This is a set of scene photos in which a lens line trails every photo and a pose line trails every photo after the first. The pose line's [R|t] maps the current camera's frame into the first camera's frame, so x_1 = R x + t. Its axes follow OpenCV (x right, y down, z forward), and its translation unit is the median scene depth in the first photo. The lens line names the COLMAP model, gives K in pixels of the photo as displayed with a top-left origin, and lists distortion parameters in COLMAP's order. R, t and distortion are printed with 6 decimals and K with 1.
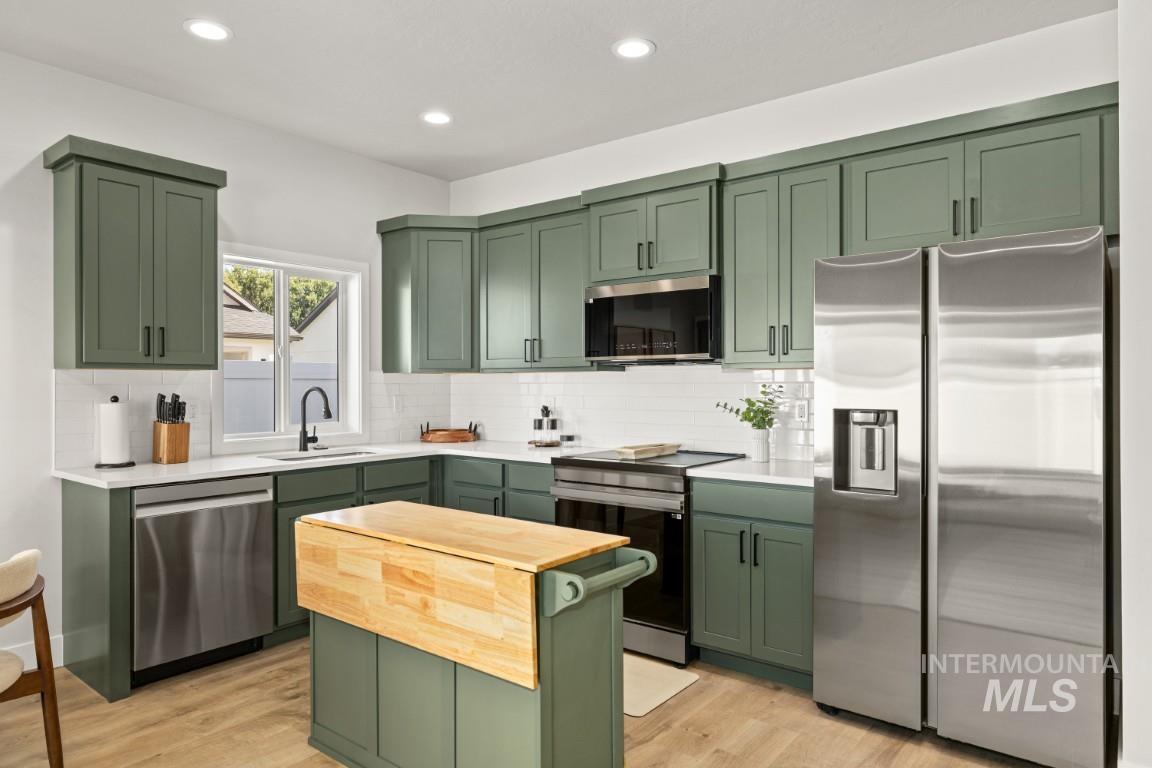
lens RADIAL K [[707.6, 0, 576.0], [0, 707.6, 384.0], [0, 0, 1]] dist [-0.002554, -0.000241]
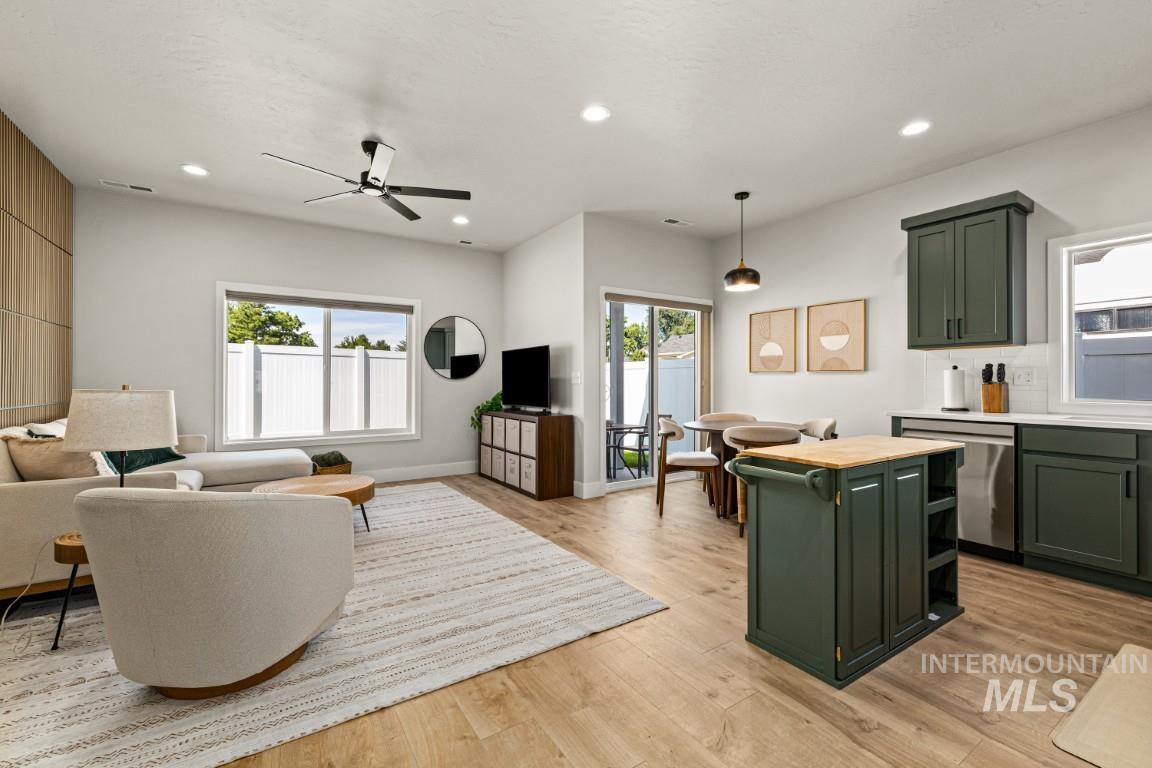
lens RADIAL K [[484.8, 0, 571.7], [0, 484.8, 378.6], [0, 0, 1]] dist [0.001151, 0.000015]
pose [[-0.321769, -0.002757, -0.946814, 0.518331], [0.000995, 0.999994, -0.003249, 0.039398], [0.946818, -0.001987, -0.321765, 0.437595]]
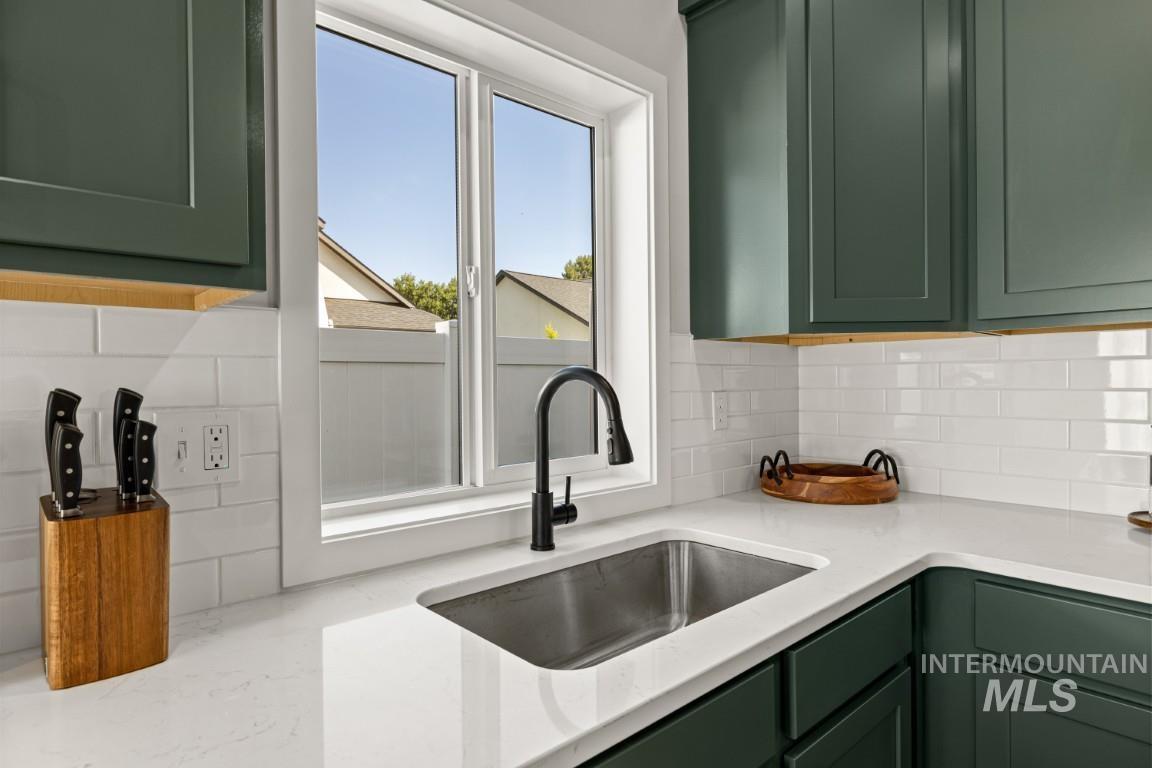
lens RADIAL K [[644.0, 0, 595.3], [0, 644.0, 382.7], [0, 0, 1]] dist [0.000682, -0.000188]
pose [[0.988767, -0.005448, -0.149369, -0.308100], [0.006399, 0.999962, 0.005886, 0.009325], [0.149331, -0.006776, 0.988764, 0.678094]]
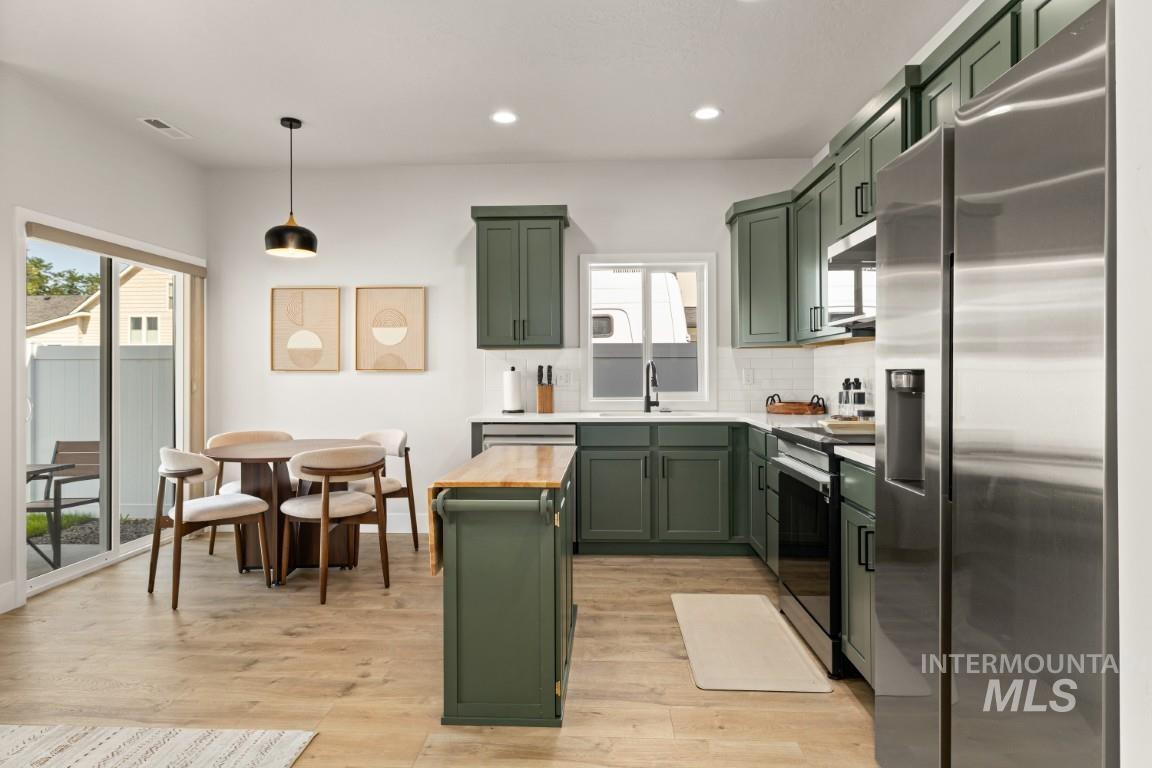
lens RADIAL K [[659.5, 0, 577.0], [0, 659.5, 370.3], [0, 0, 1]] dist [-0.000960, -0.000748]
pose [[0.584930, -0.004416, -0.811072, 0.480663], [0.003105, 0.999990, -0.003205, 0.024138], [0.811078, -0.000643, 0.584938, 0.220771]]
